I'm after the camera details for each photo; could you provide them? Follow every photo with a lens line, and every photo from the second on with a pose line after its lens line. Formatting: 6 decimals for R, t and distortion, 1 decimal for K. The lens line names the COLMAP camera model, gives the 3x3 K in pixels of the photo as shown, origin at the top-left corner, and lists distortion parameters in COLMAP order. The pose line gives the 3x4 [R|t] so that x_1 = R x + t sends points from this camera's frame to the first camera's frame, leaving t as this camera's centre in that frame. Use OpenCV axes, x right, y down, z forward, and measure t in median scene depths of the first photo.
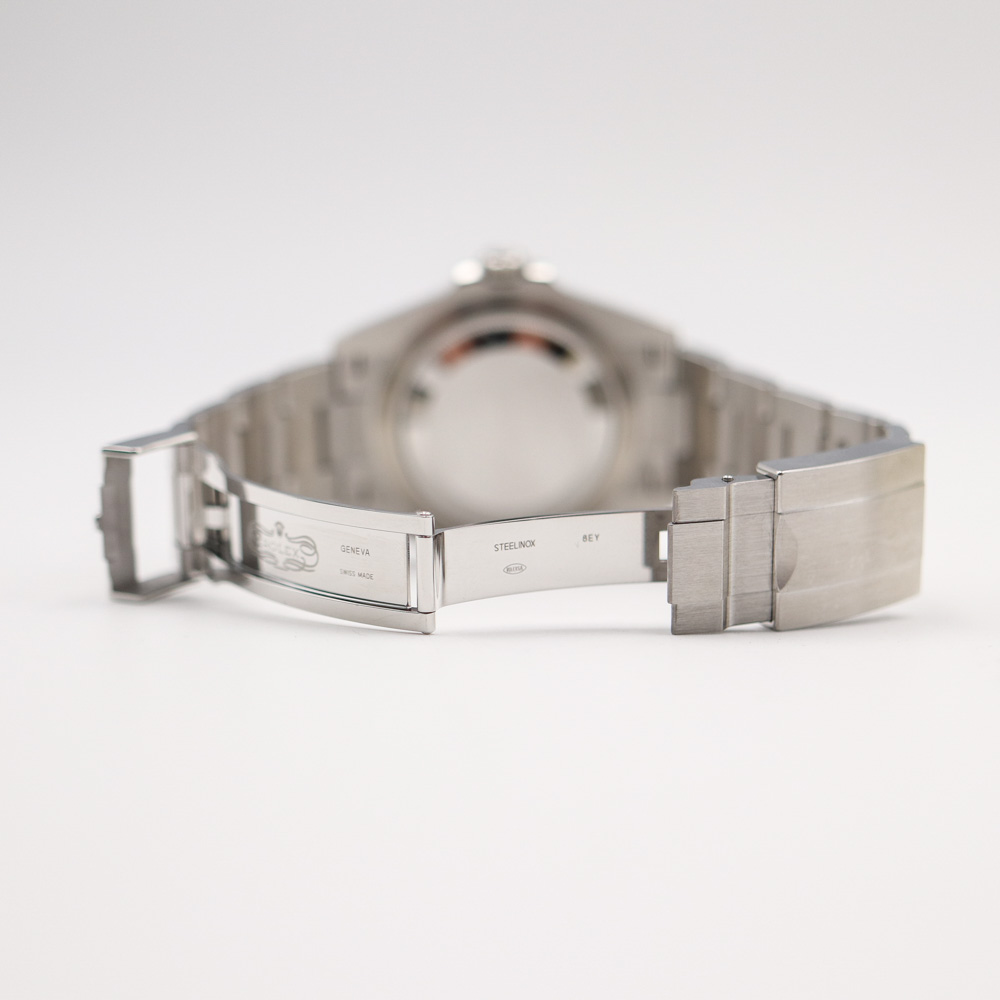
lens RADIAL K [[2495.5, 0, 500.0], [0, 2495.5, 500.0], [0, 0, 1]] dist [0.030501, 0.259717]
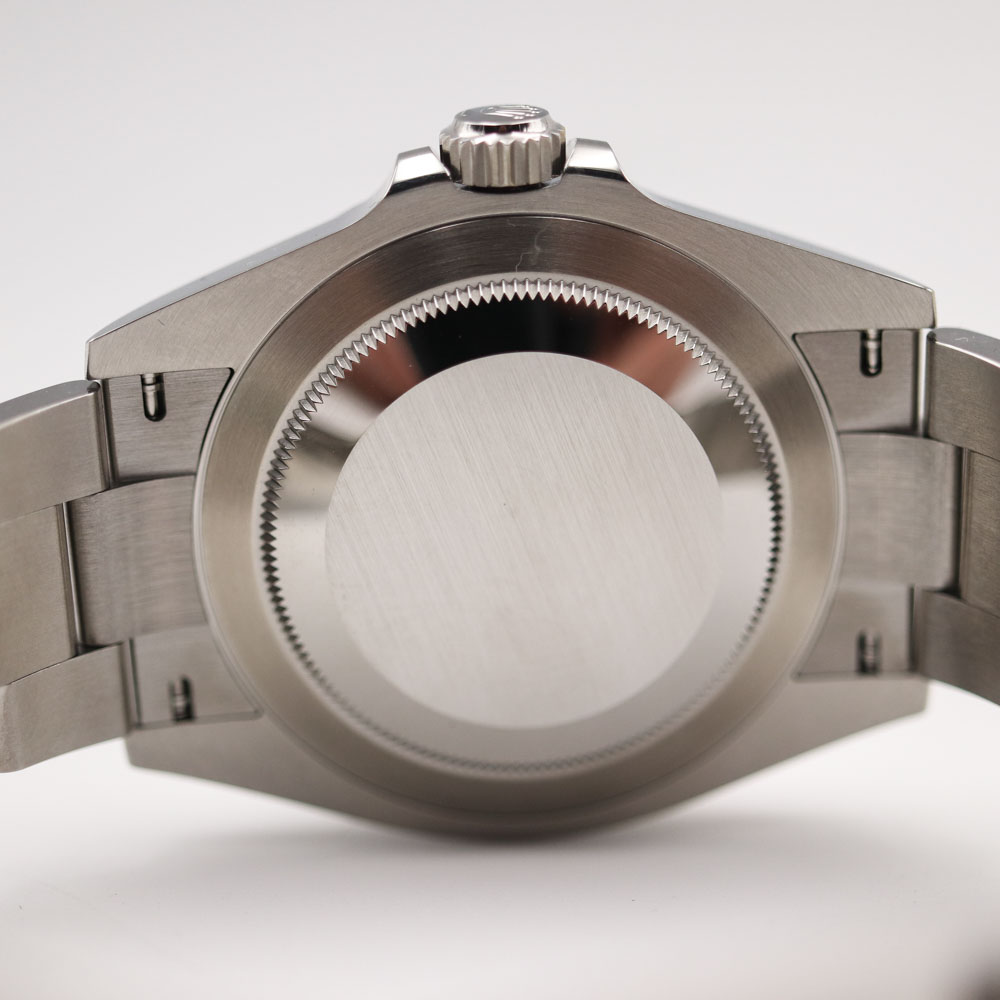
lens RADIAL K [[2495.5, 0, 500.0], [0, 2495.5, 500.0], [0, 0, 1]] dist [0.030501, 0.259717]
pose [[0.999573, -0.026433, -0.012441, 0.004596], [0.026983, 0.998560, 0.046361, -0.054346], [0.011198, -0.046677, 0.998847, 0.584202]]
